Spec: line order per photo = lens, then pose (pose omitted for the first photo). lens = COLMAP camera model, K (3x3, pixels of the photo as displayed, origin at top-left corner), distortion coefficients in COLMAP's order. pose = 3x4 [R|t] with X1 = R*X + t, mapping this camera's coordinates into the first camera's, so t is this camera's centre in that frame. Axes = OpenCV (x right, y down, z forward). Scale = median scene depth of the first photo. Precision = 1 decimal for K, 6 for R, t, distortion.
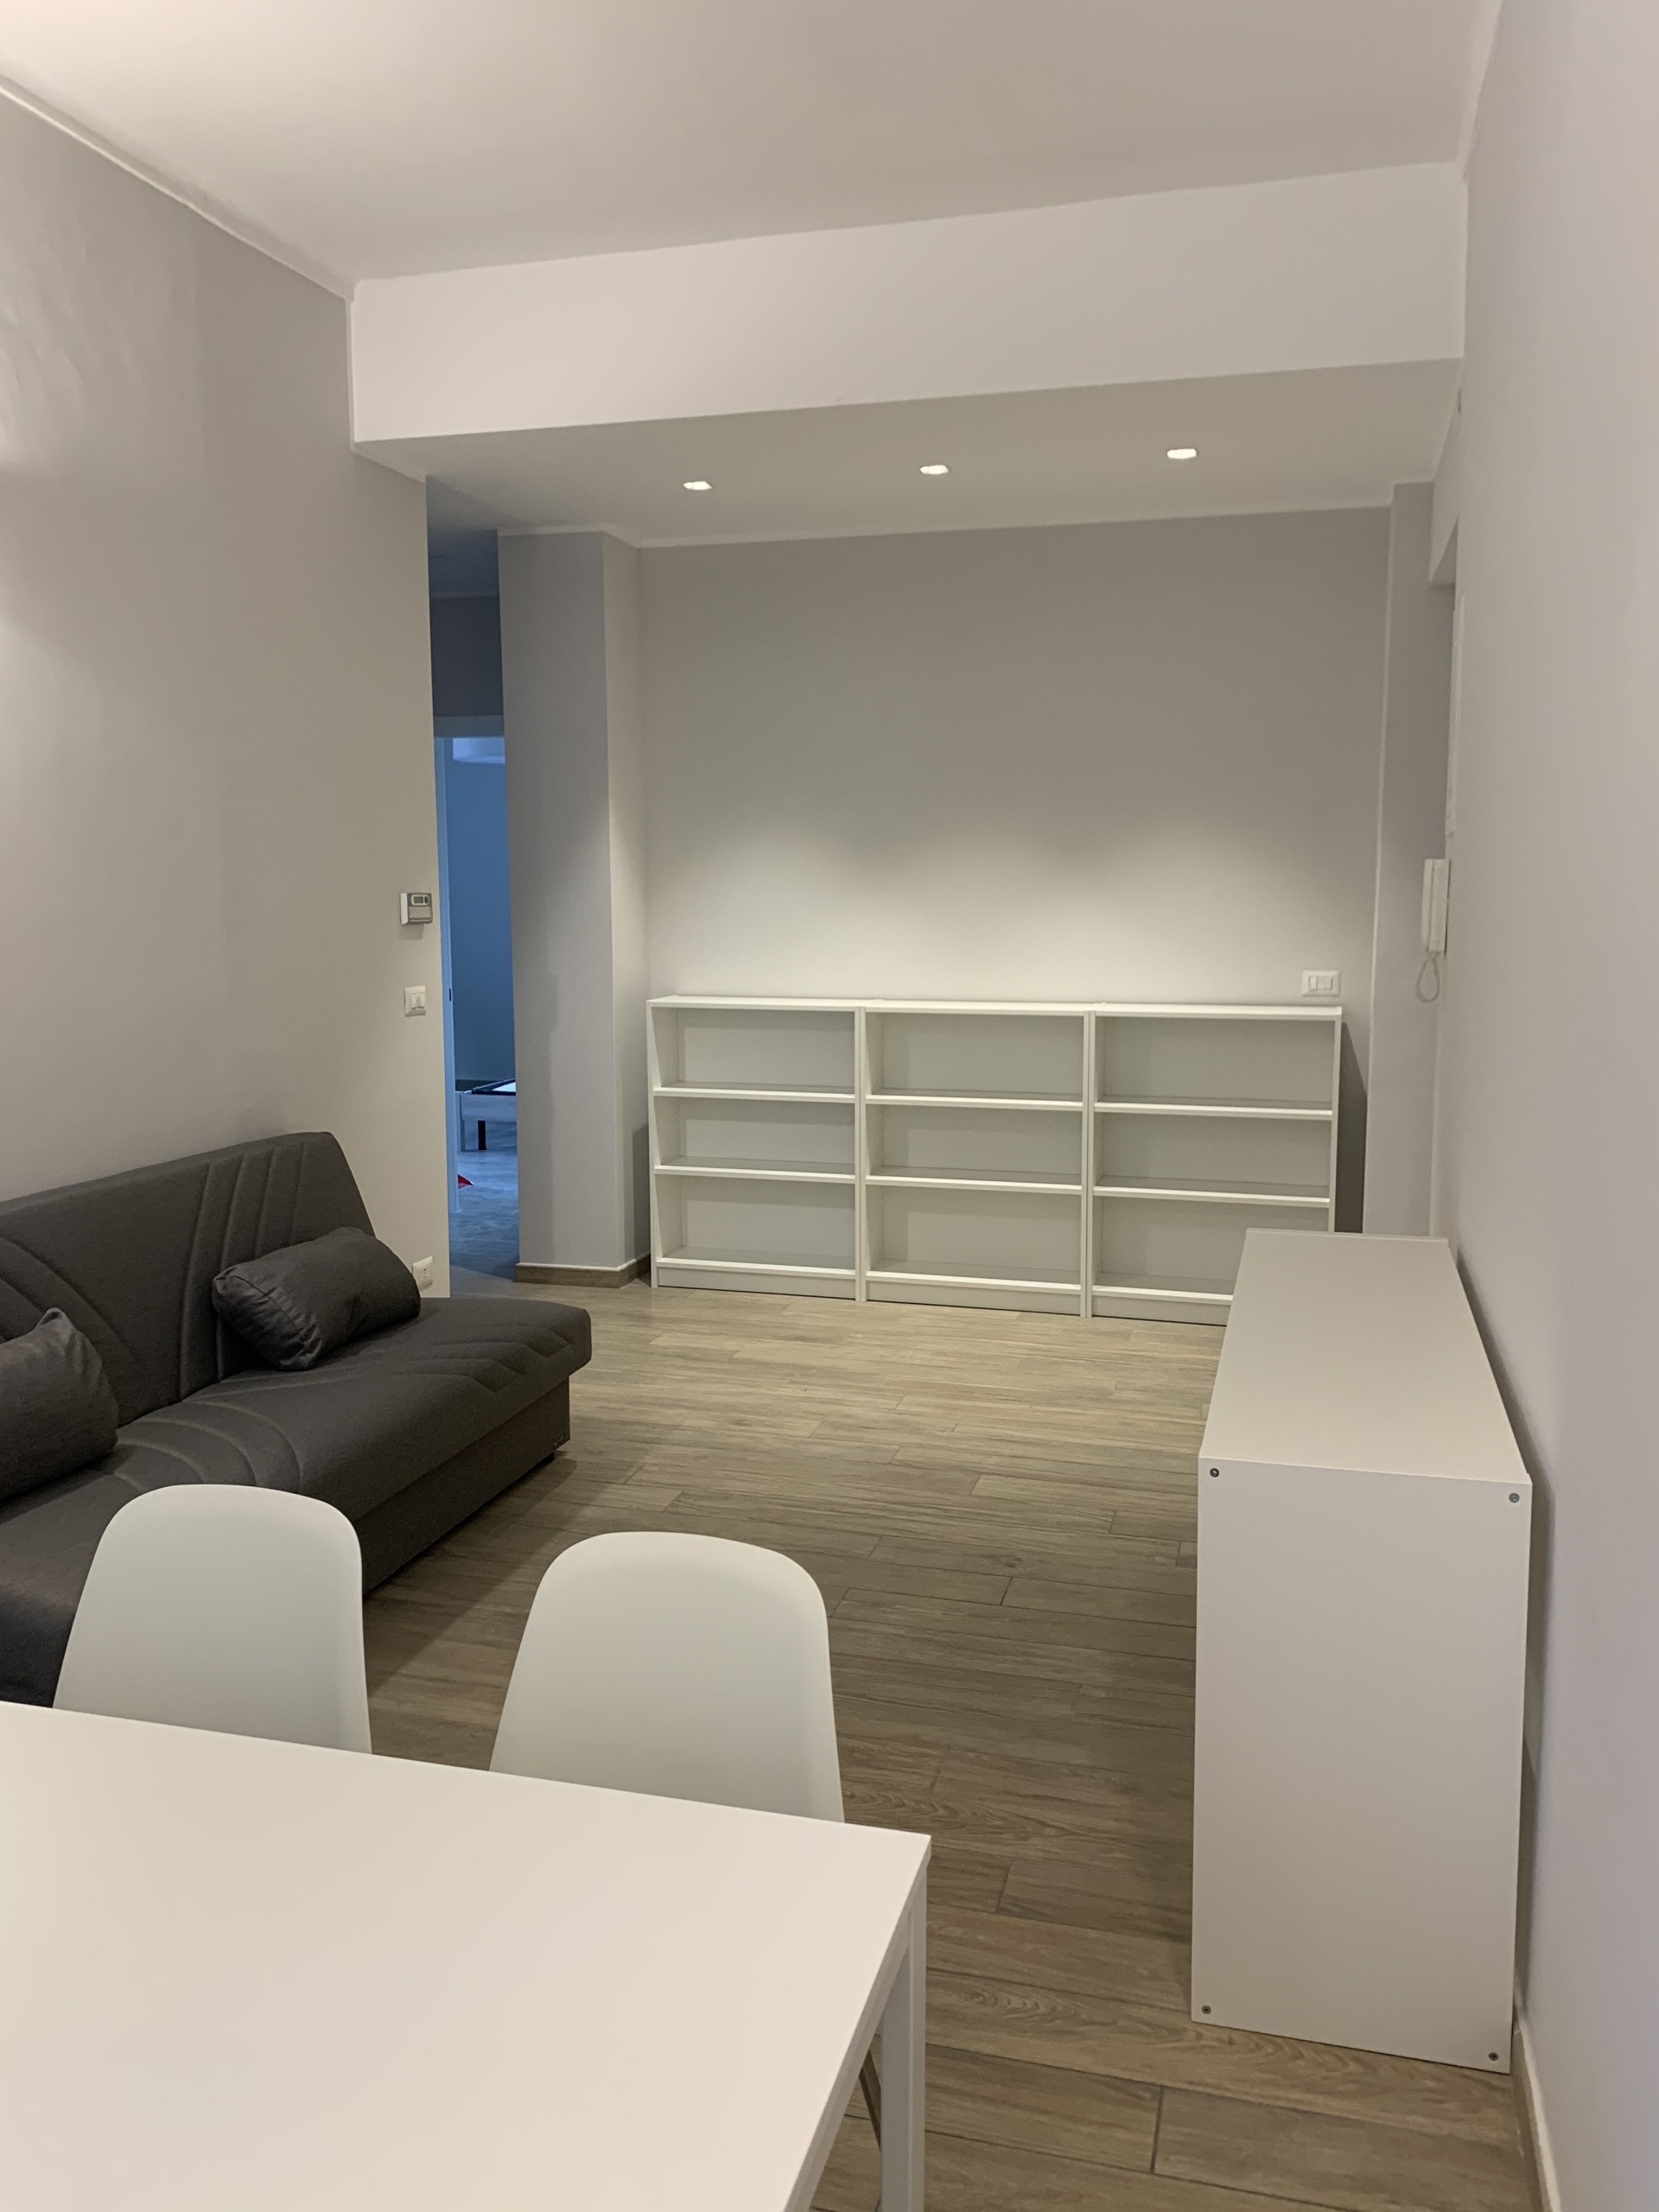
lens RADIAL K [[1676.1, 0, 853.9], [0, 1676.1, 1110.4], [0, 0, 1]] dist [0.049336, -0.154629]
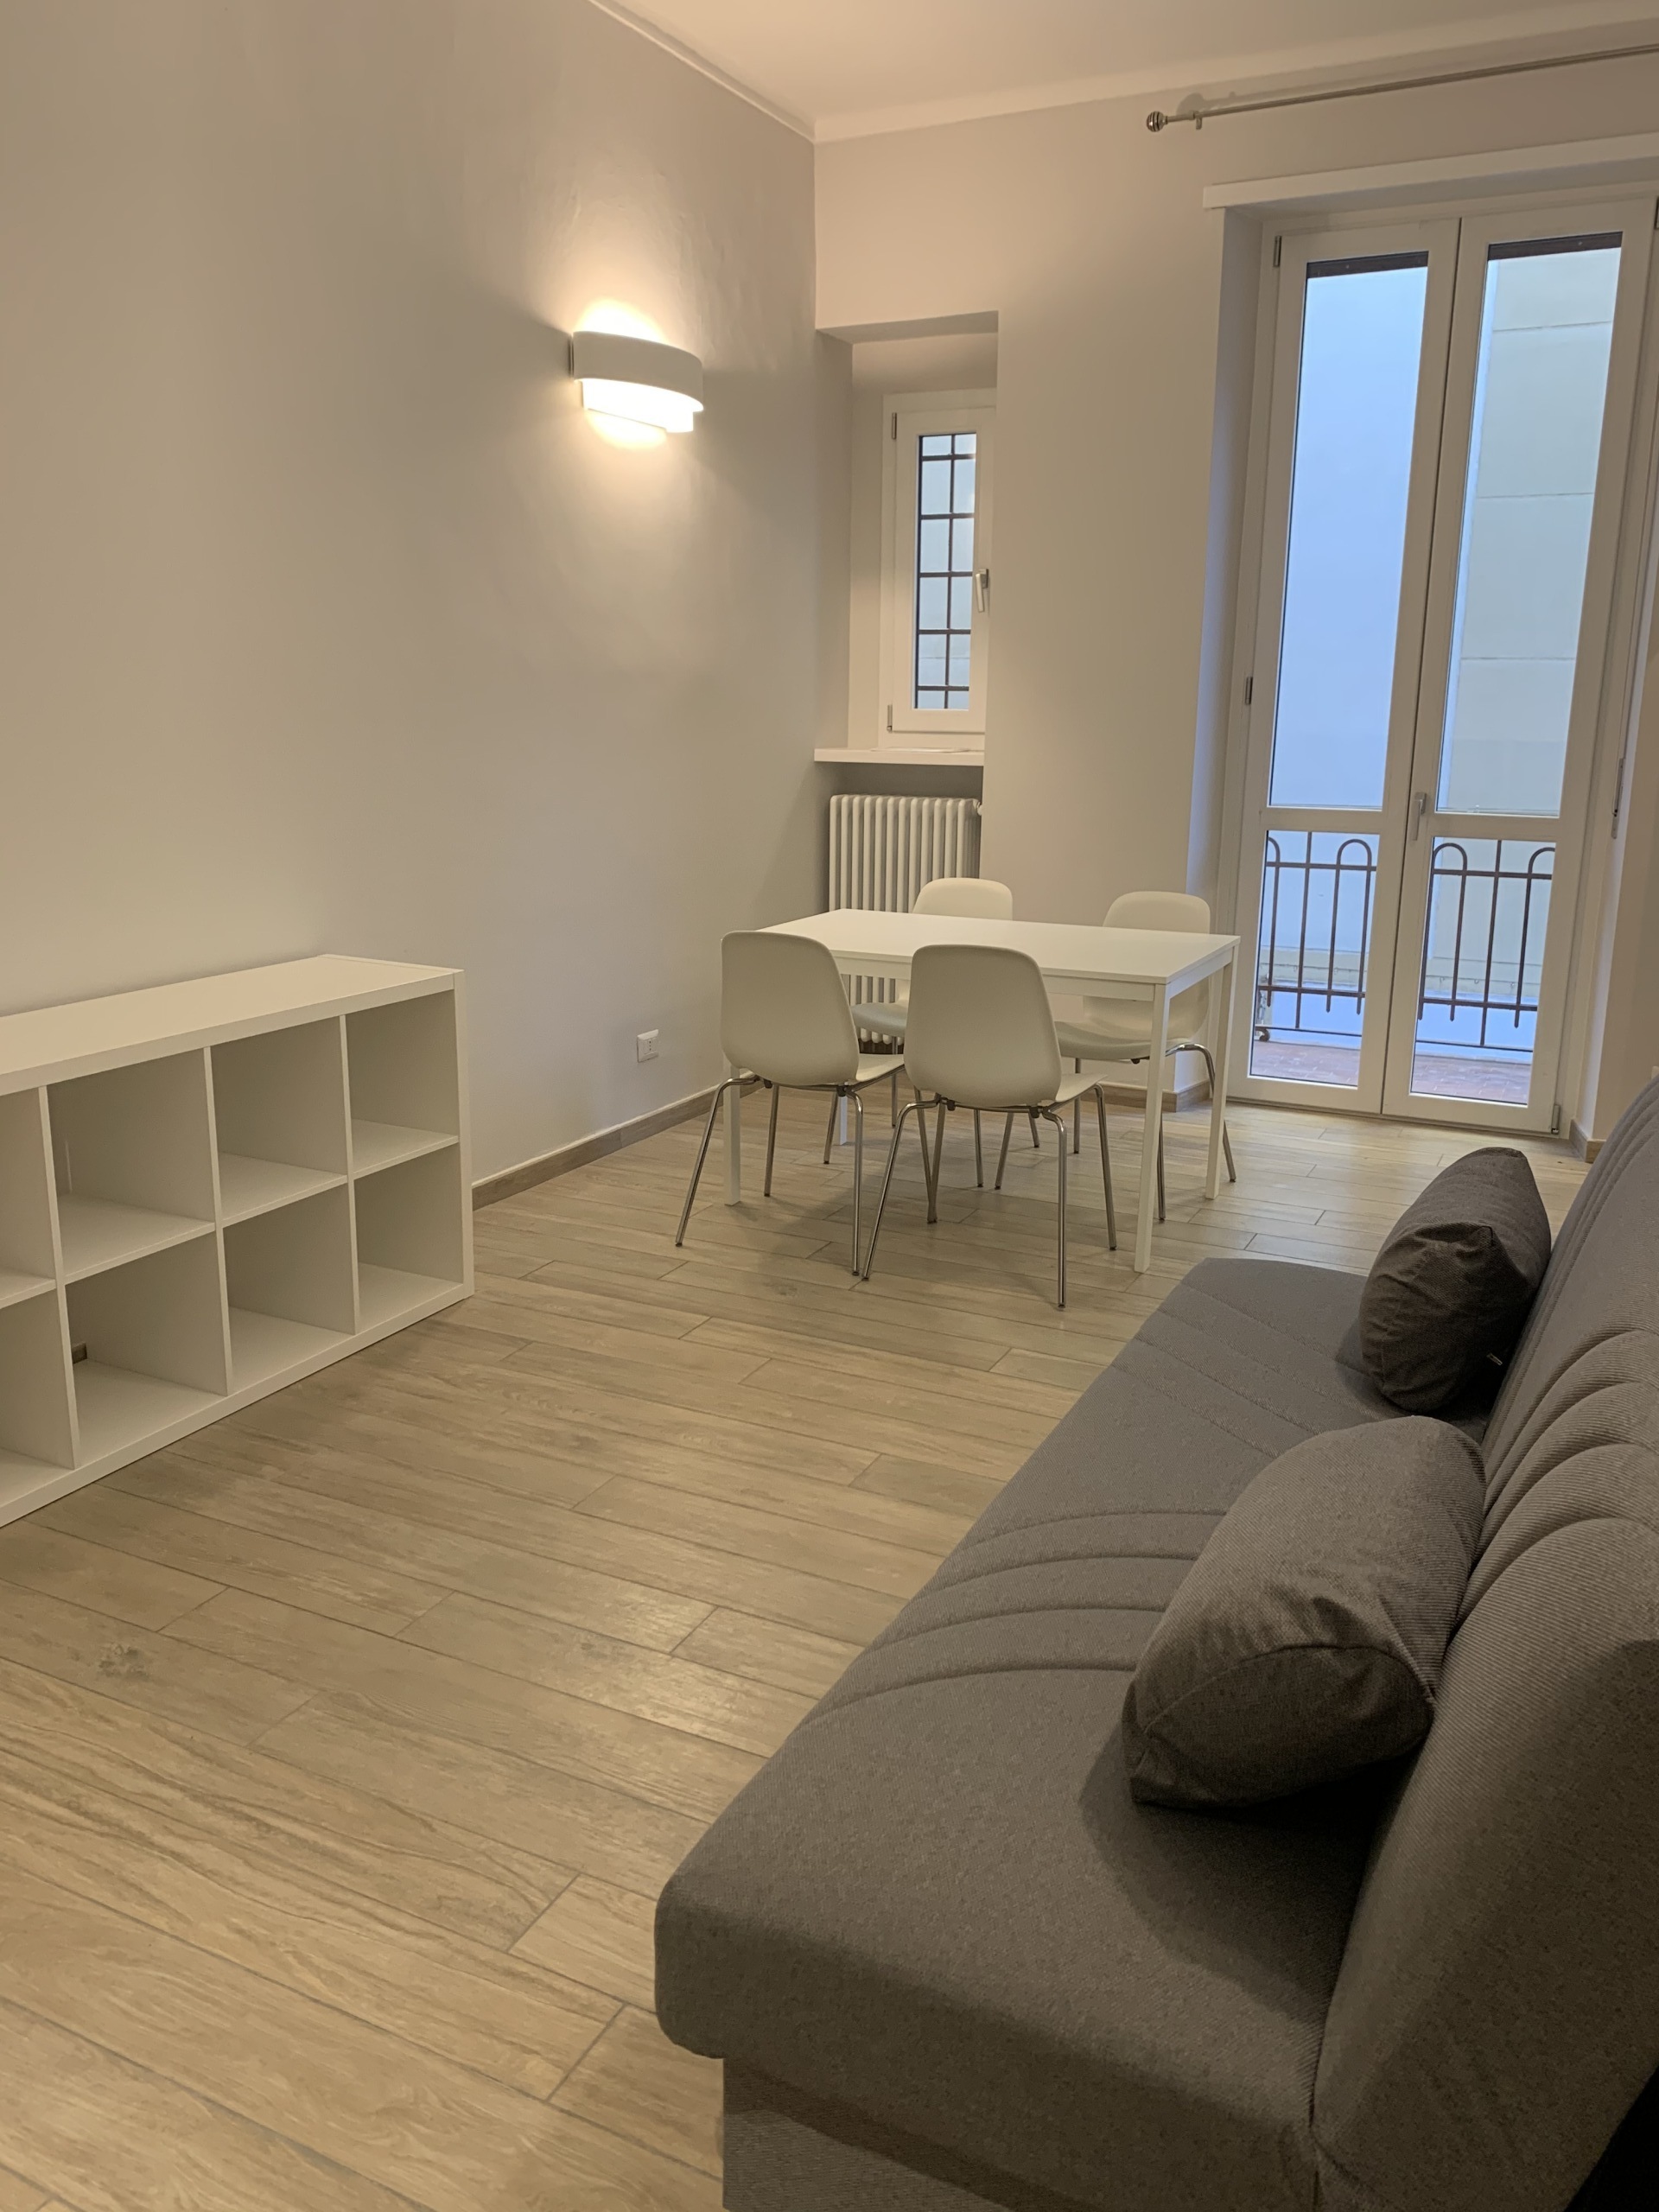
lens RADIAL K [[1677.0, 0, 835.8], [0, 1677.0, 1068.1], [0, 0, 1]] dist [0.055739, -0.079013]
pose [[-0.981148, -0.055867, 0.185008, -0.246179], [0.013322, 0.935478, 0.353135, -0.151106], [-0.192799, 0.348942, -0.917098, 1.246999]]
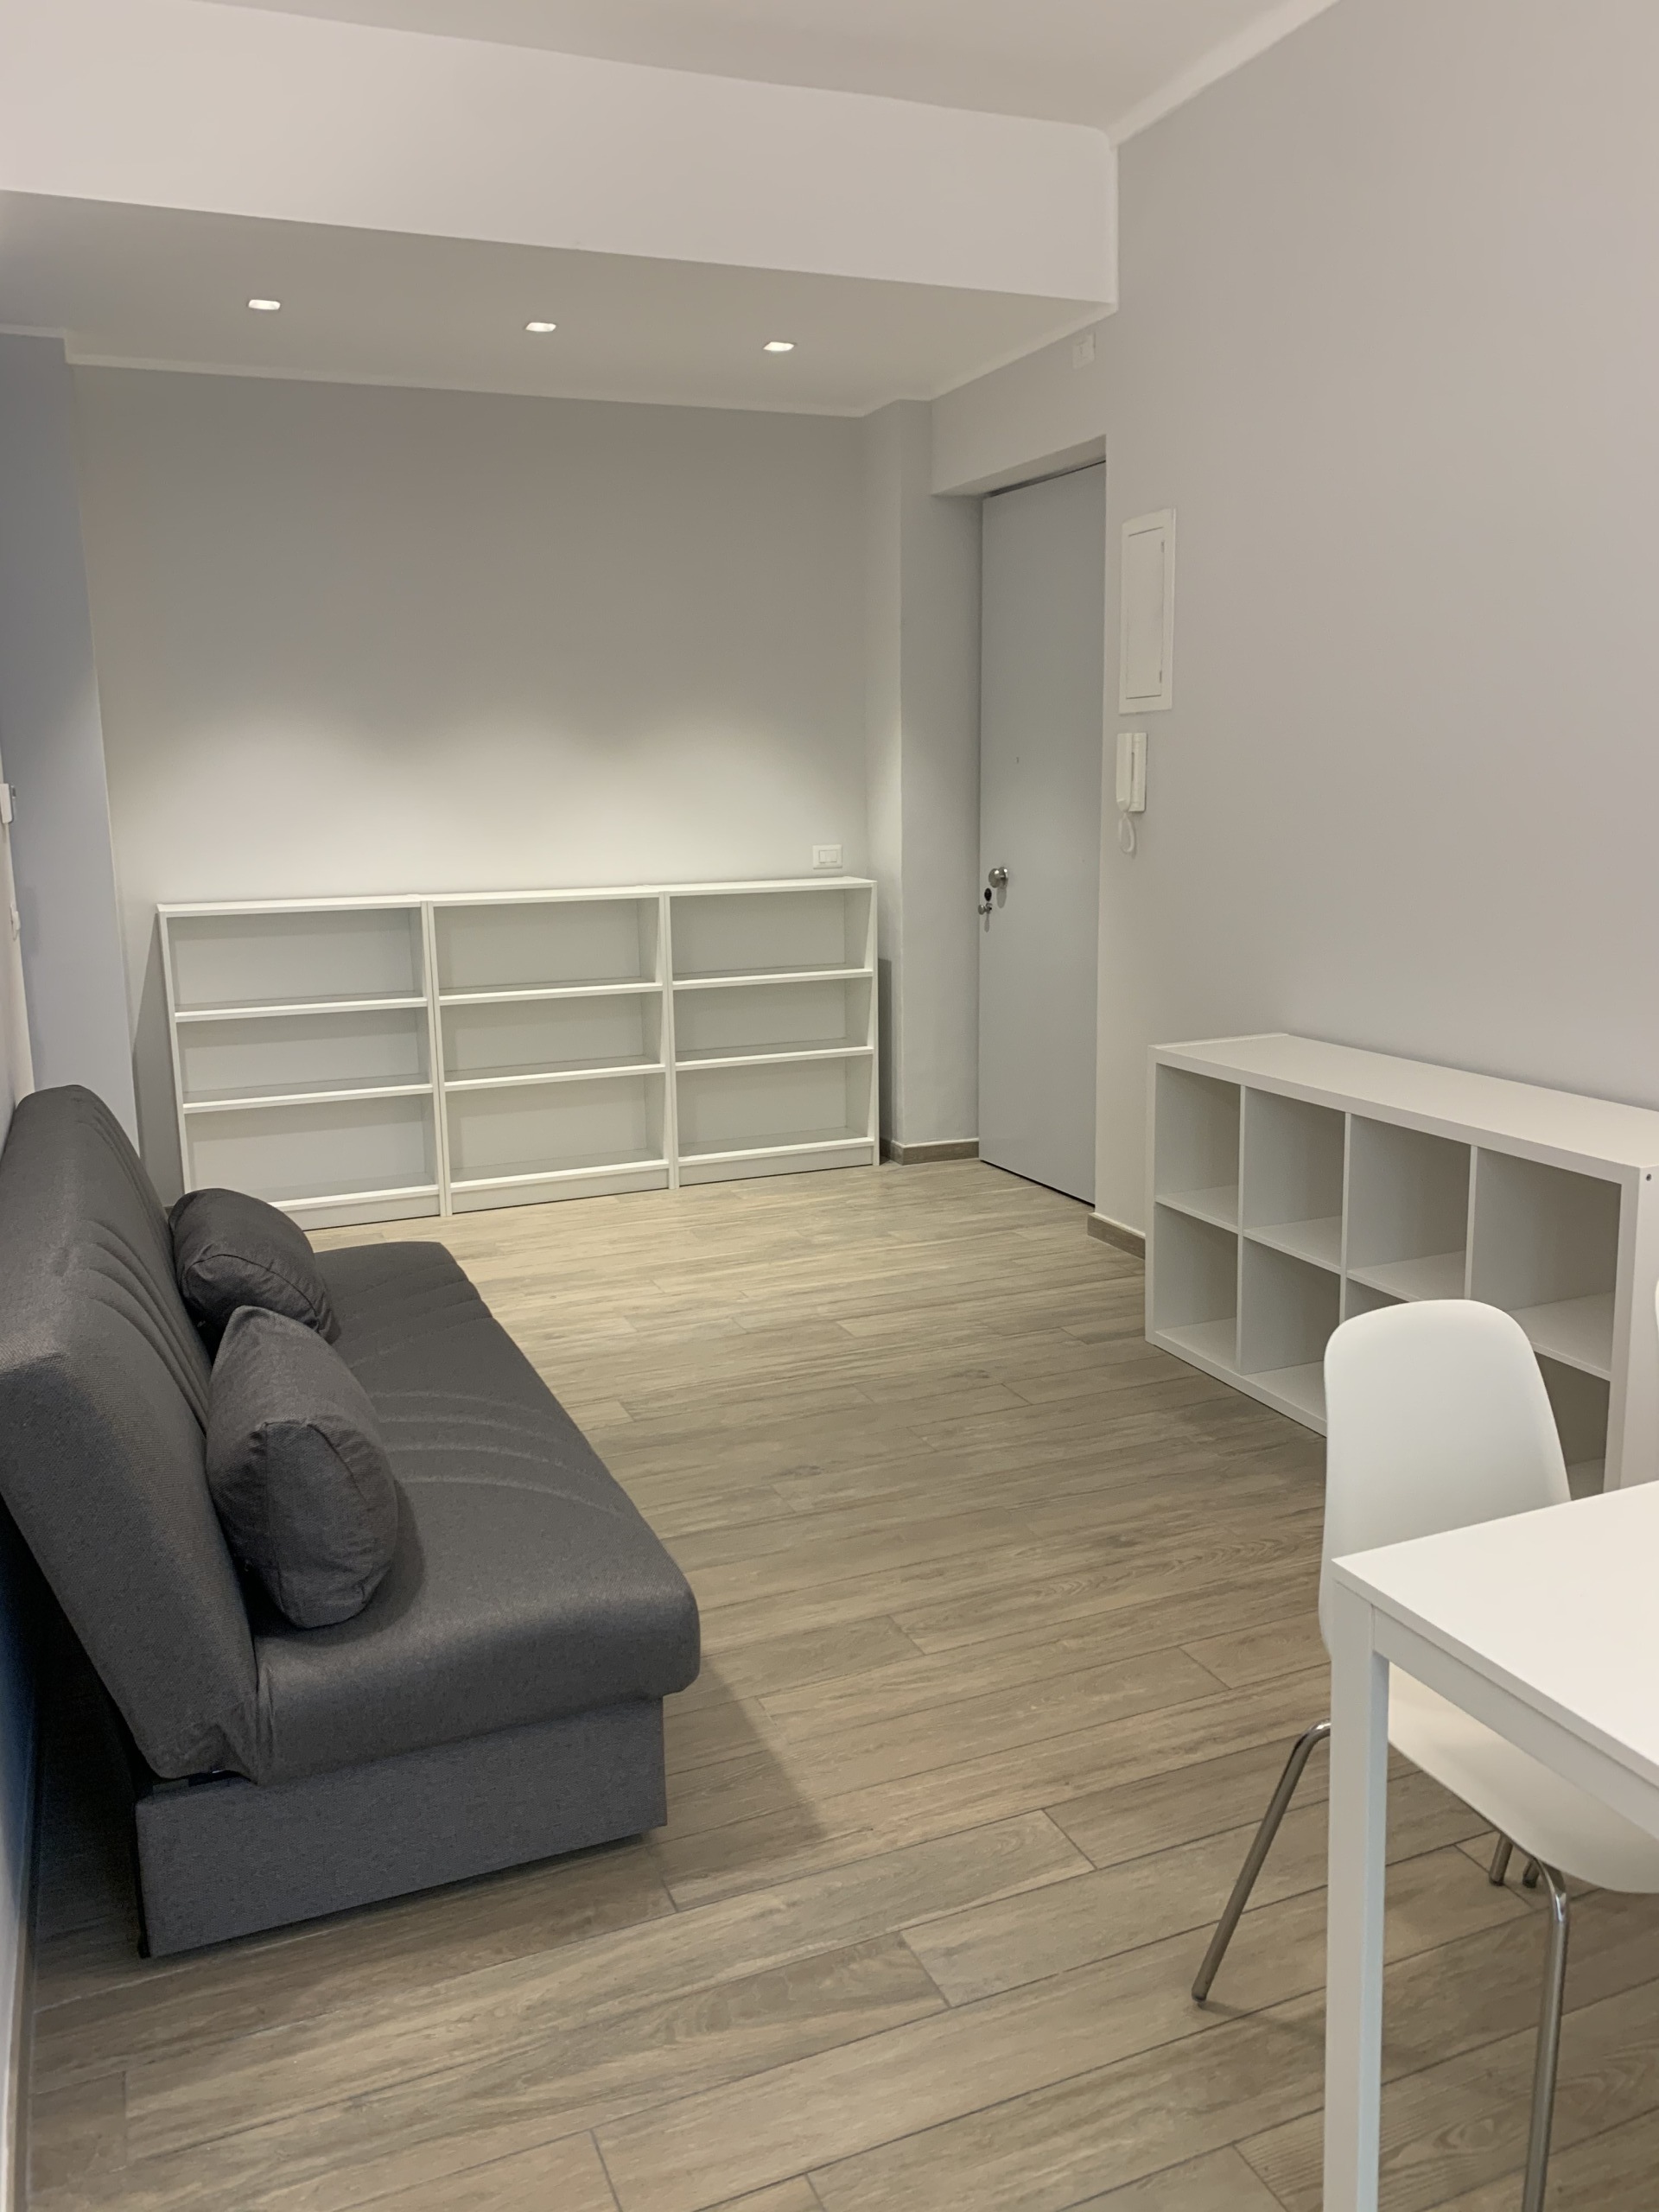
lens RADIAL K [[1677.0, 0, 835.8], [0, 1677.0, 1068.1], [0, 0, 1]] dist [0.055739, -0.079013]
pose [[0.785498, -0.122546, 0.606610, -0.530099], [0.104326, 0.992391, 0.065390, -0.010734], [-0.610008, 0.011921, 0.792306, 0.154383]]
